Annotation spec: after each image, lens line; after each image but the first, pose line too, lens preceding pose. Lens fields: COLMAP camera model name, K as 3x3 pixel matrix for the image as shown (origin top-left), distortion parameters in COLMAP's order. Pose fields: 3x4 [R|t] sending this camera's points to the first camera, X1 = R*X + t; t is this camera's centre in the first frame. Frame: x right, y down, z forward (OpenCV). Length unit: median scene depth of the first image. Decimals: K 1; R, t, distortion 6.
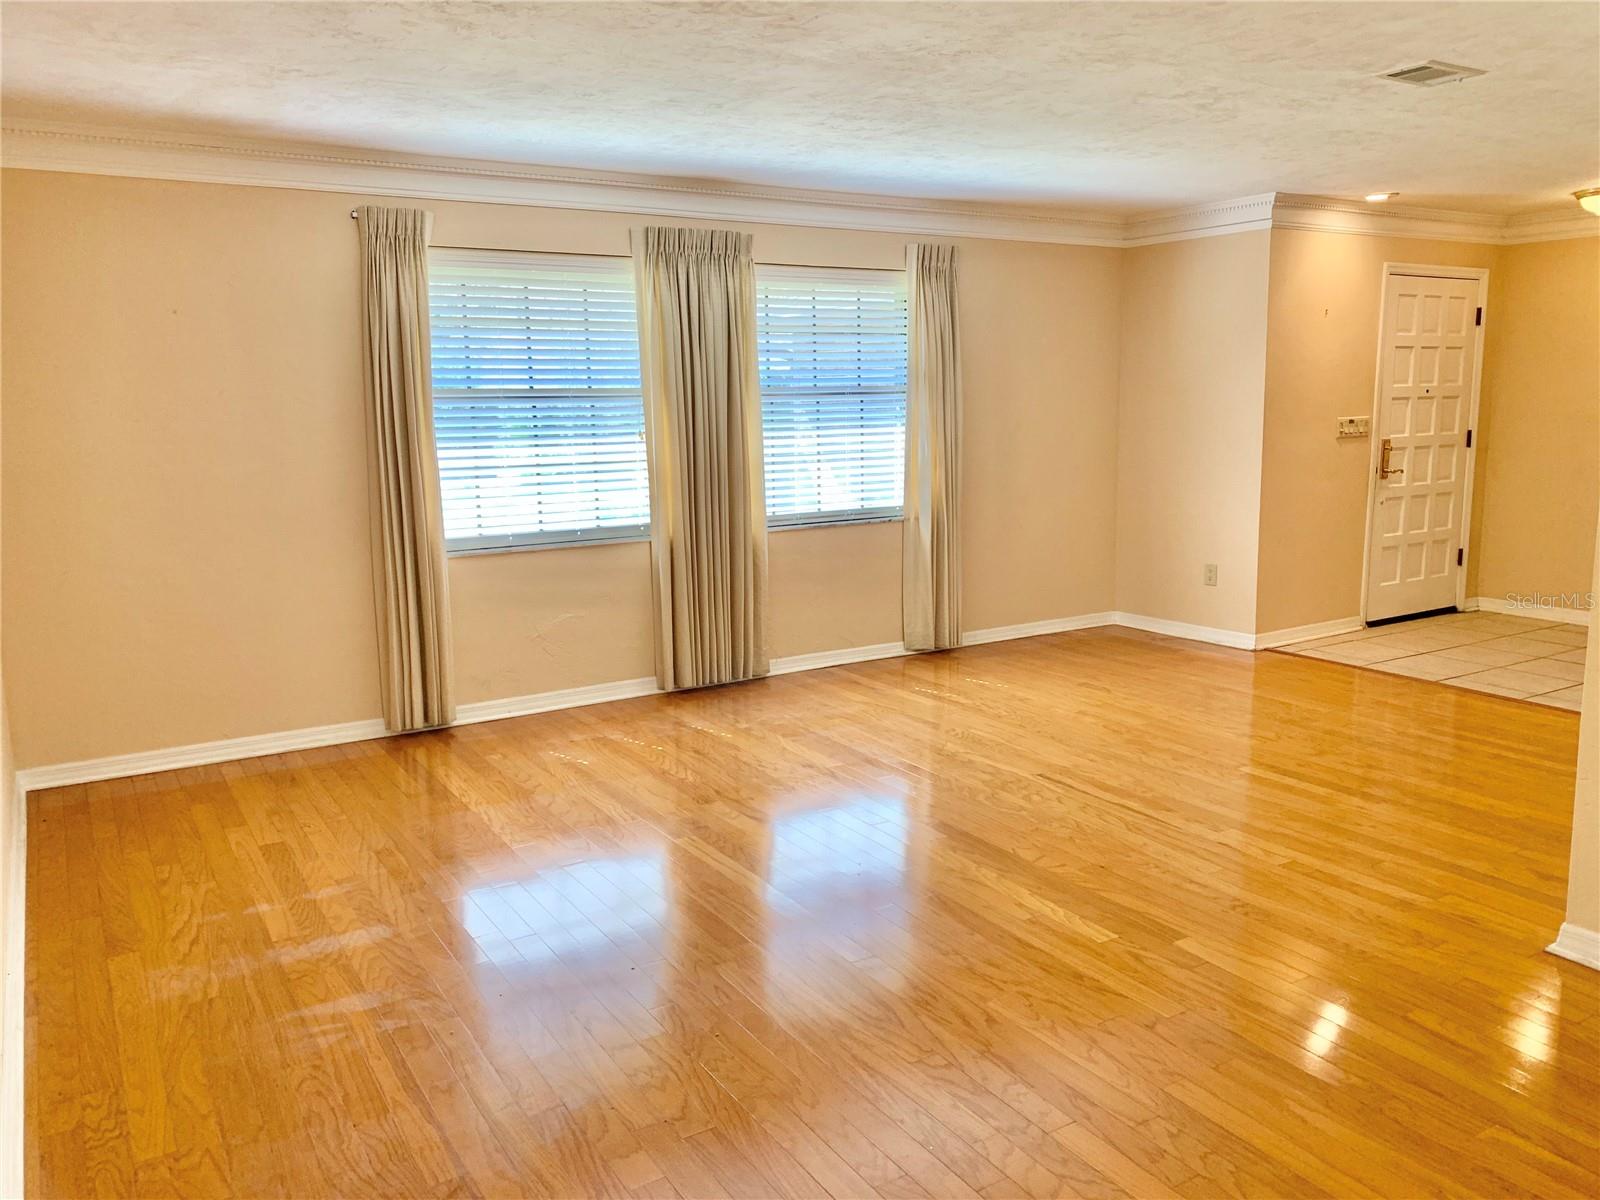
lens RADIAL K [[1219.0, 0, 803.8], [0, 1219.0, 590.5], [0, 0, 1]] dist [0.009274, -0.010454]
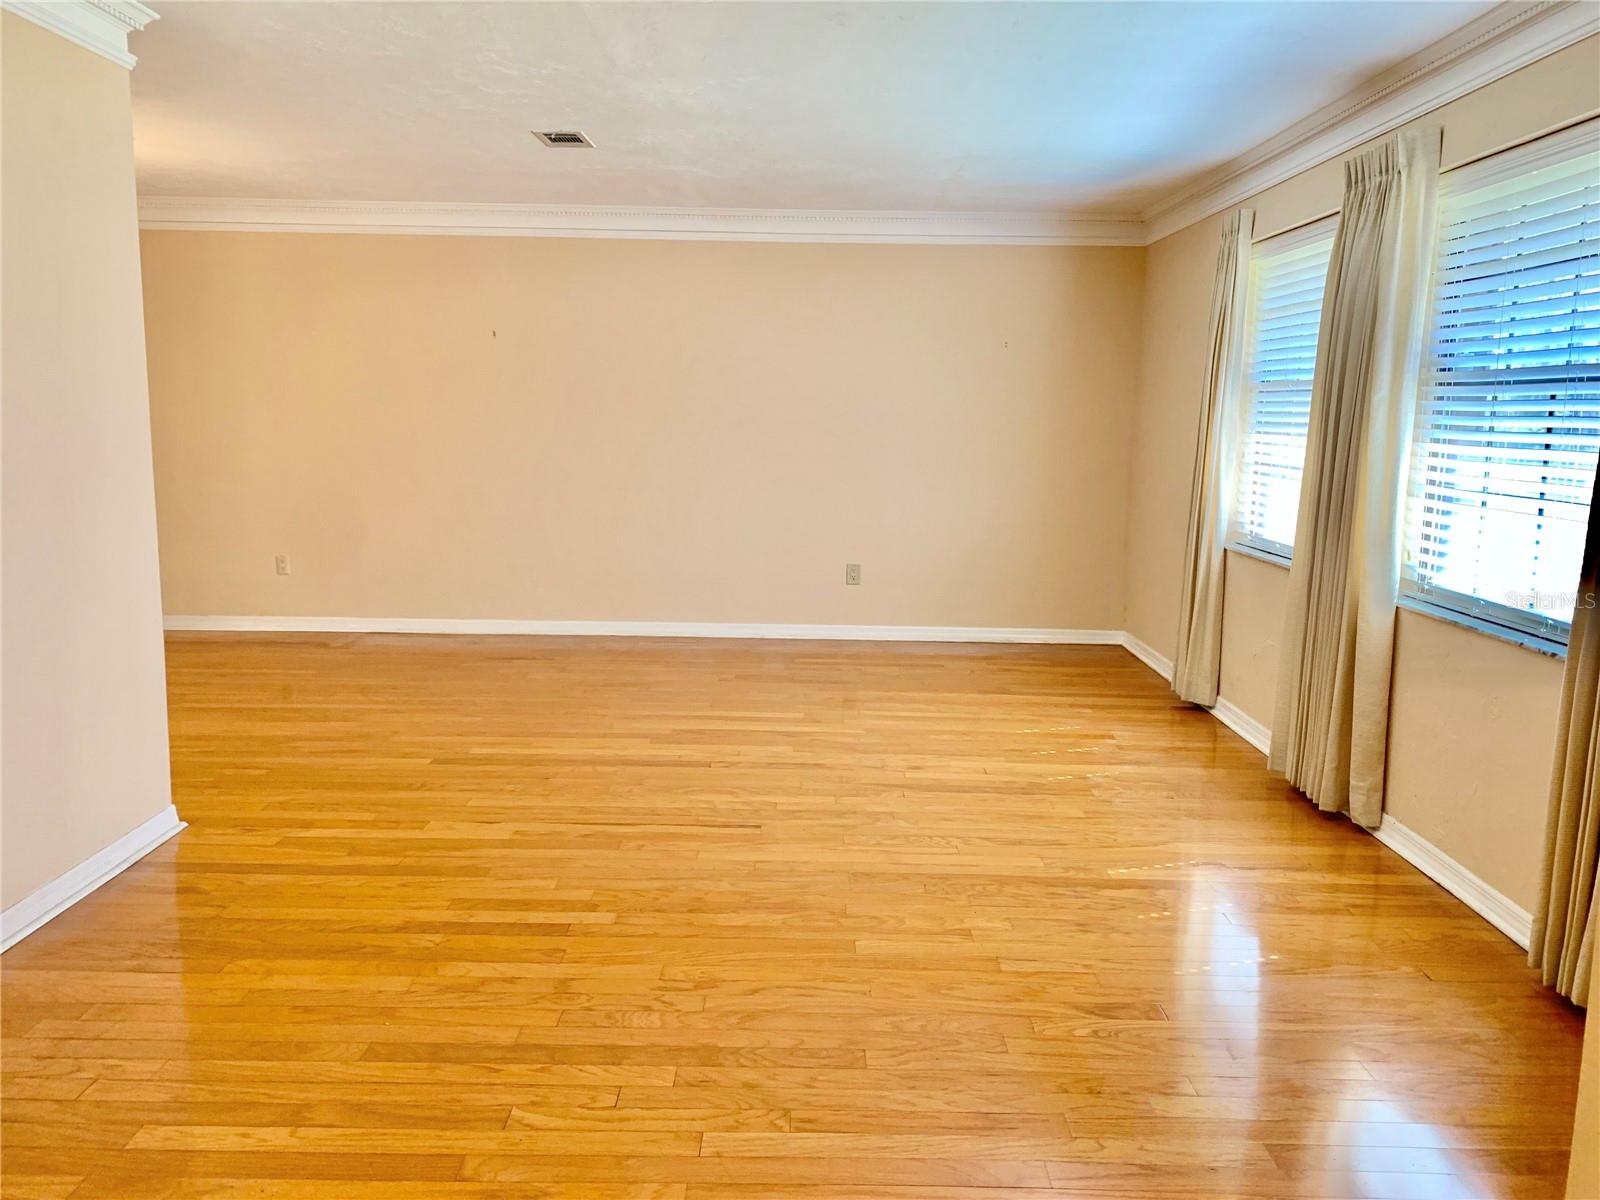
lens RADIAL K [[1219.0, 0, 803.8], [0, 1219.0, 590.5], [0, 0, 1]] dist [0.009274, -0.010454]
pose [[-0.529151, 0.130623, -0.838414, 0.929184], [-0.146770, 0.959097, 0.242057, -0.233075], [0.835738, 0.251139, -0.488335, 1.498178]]
